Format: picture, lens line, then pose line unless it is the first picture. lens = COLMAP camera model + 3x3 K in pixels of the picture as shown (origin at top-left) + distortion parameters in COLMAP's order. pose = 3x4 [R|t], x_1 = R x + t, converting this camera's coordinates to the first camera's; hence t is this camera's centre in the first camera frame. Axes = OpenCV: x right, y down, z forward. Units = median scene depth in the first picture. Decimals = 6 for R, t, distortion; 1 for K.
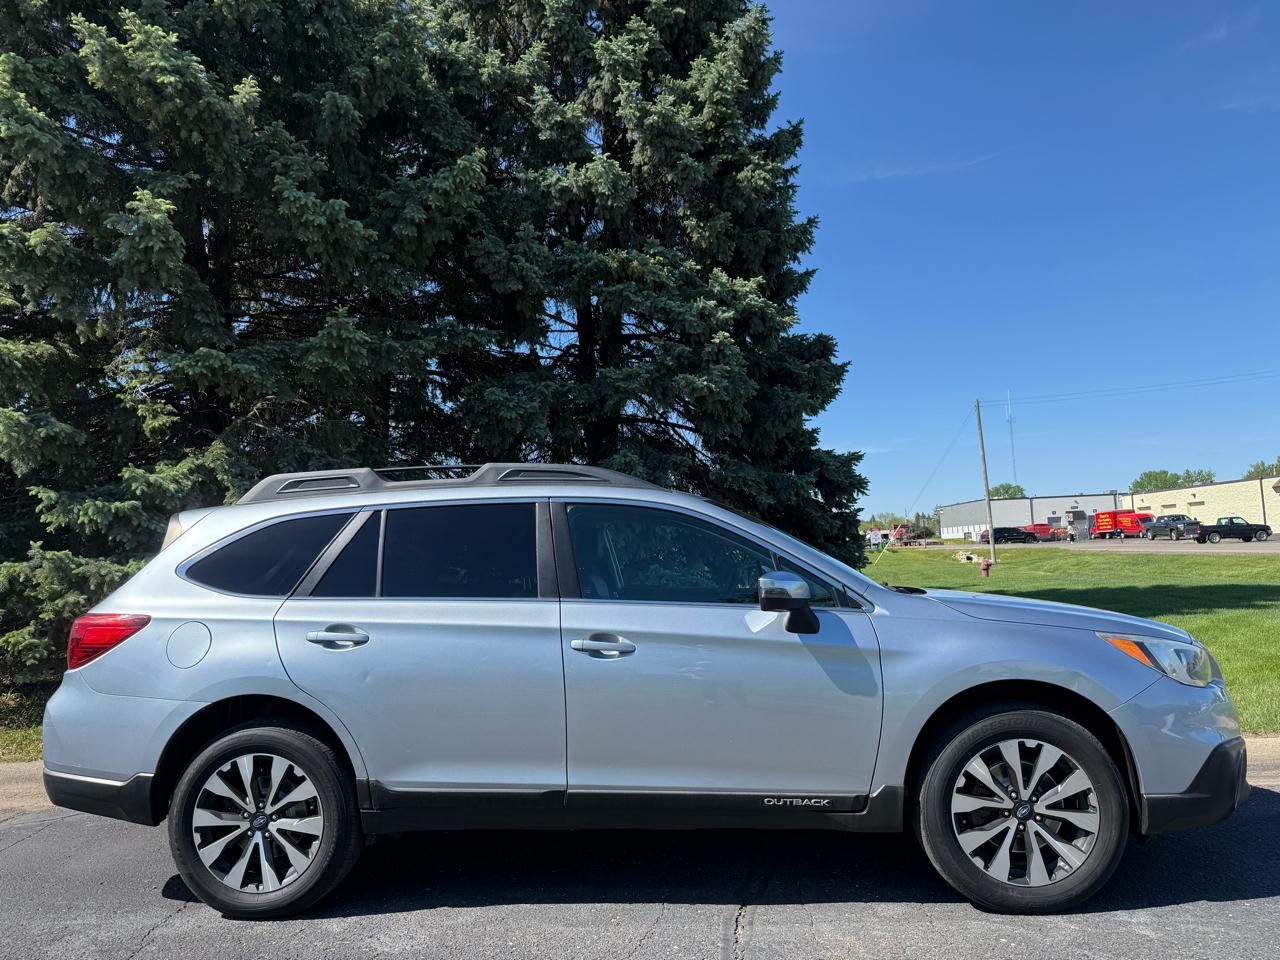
lens RADIAL K [[905.0, 0, 639.8], [0, 905.0, 485.4], [0, 0, 1]] dist [0.023977, -0.027871]
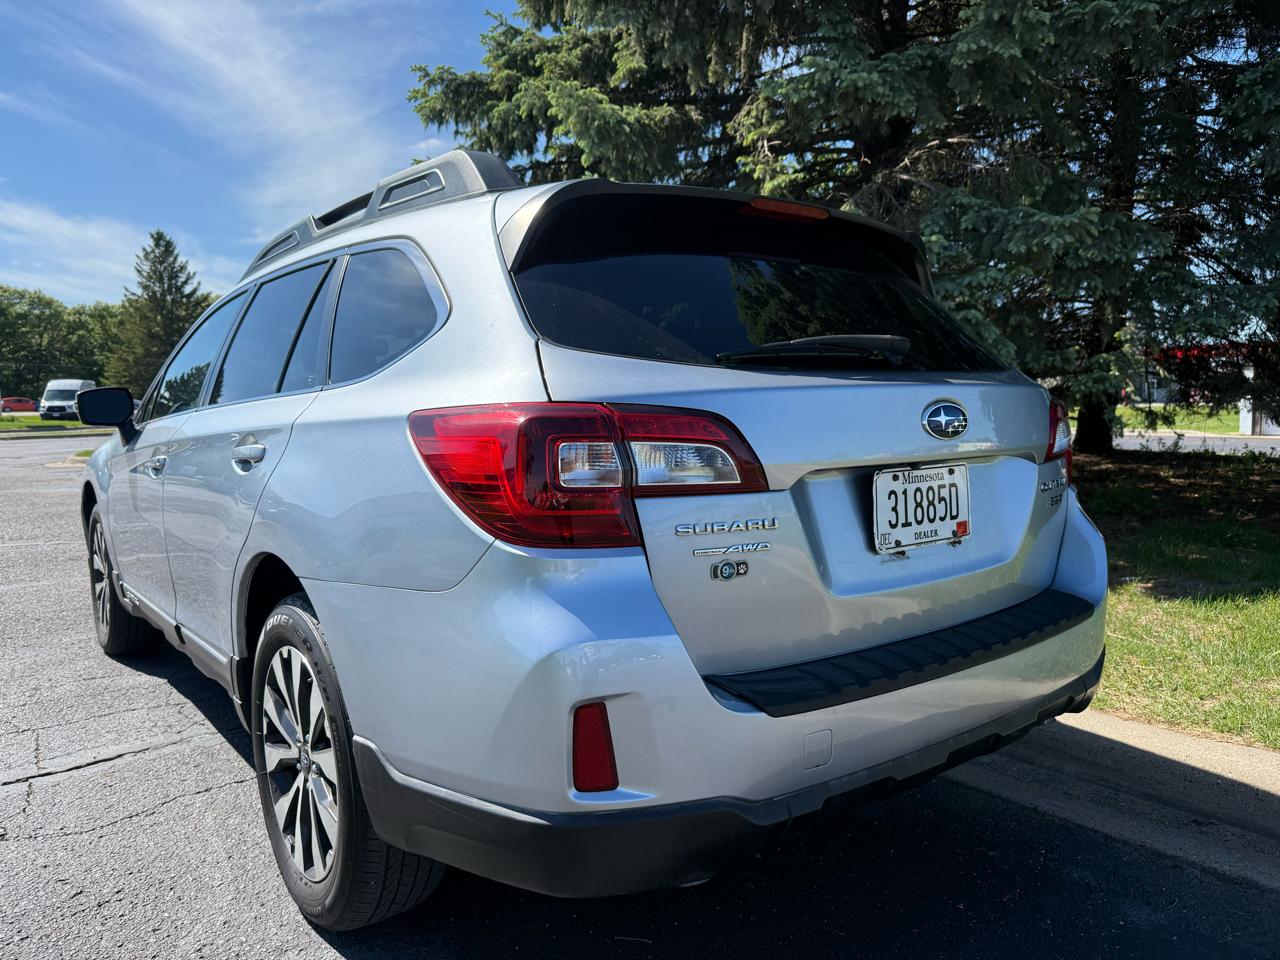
lens RADIAL K [[905.0, 0, 644.1], [0, 905.0, 480.2], [0, 0, 1]] dist [0.023977, -0.027871]
pose [[0.709096, 0.088726, -0.699507, -0.038936], [0.040916, 0.985202, 0.166441, 0.047270], [0.703924, -0.146644, 0.694973, 0.335682]]
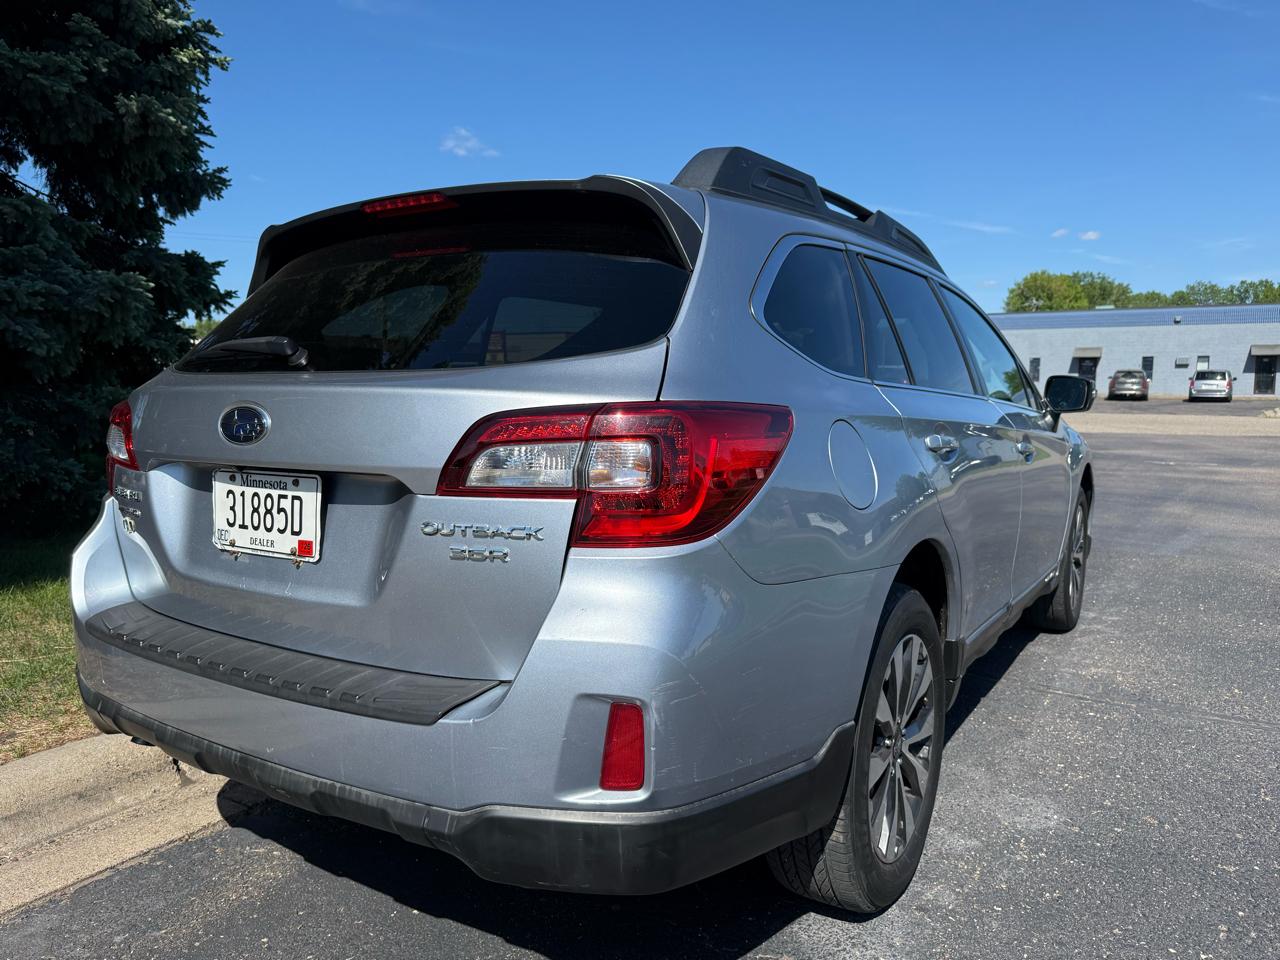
lens RADIAL K [[905.0, 0, 636.4], [0, 905.0, 490.4], [0, 0, 1]] dist [0.023977, -0.027871]
pose [[-0.448912, 0.125179, -0.884765, 0.004206], [0.083850, 0.991671, 0.097761, 0.074283], [0.889633, -0.030302, -0.455669, 0.711693]]
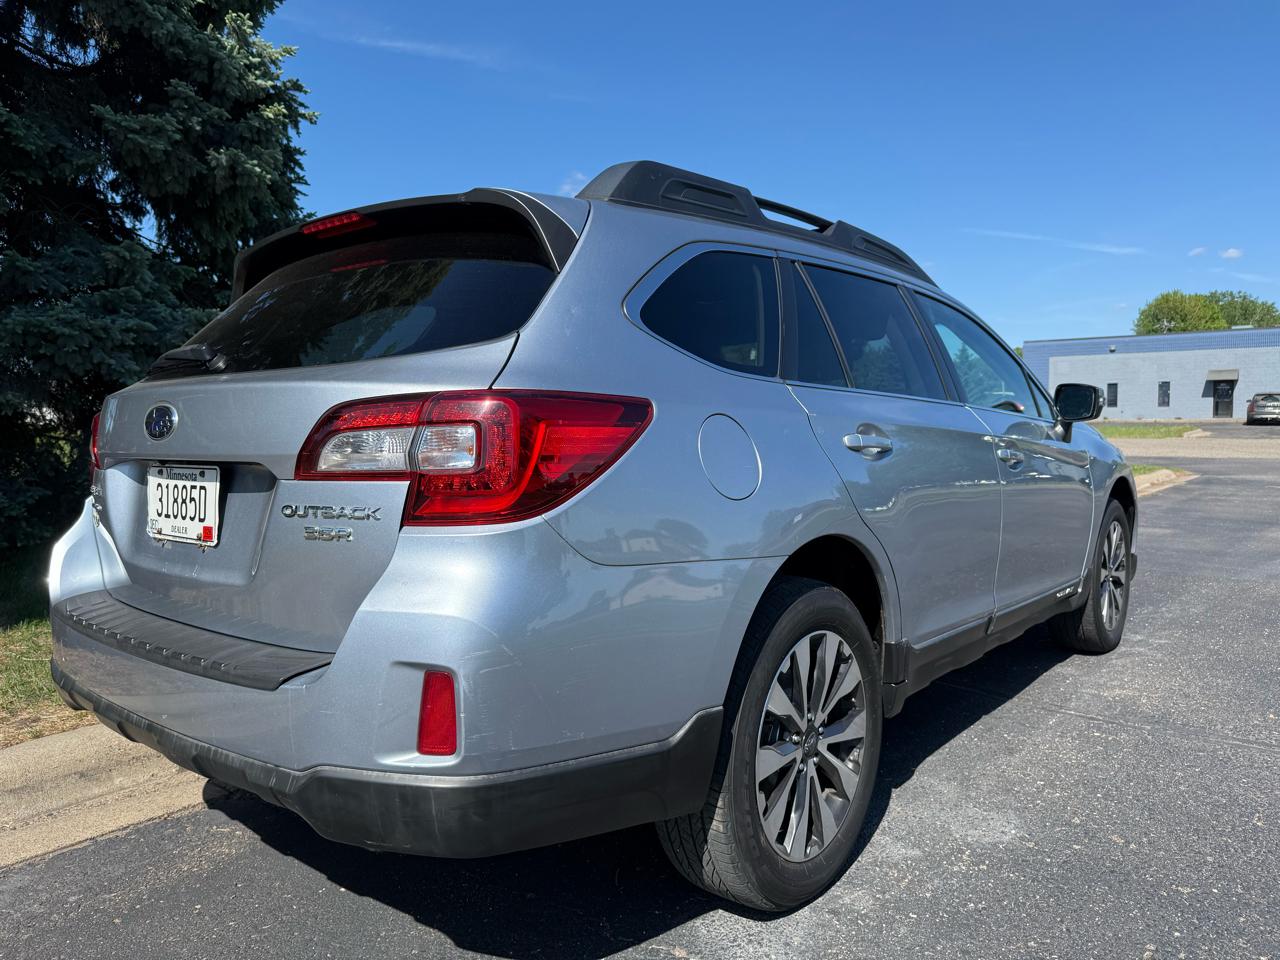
lens RADIAL K [[905.0, 0, 644.0], [0, 905.0, 478.1], [0, 0, 1]] dist [0.023977, -0.027871]
pose [[-0.550139, 0.084110, -0.830826, -0.015626], [0.093428, 0.994868, 0.038852, 0.088739], [0.829830, -0.056248, -0.555174, 0.766755]]
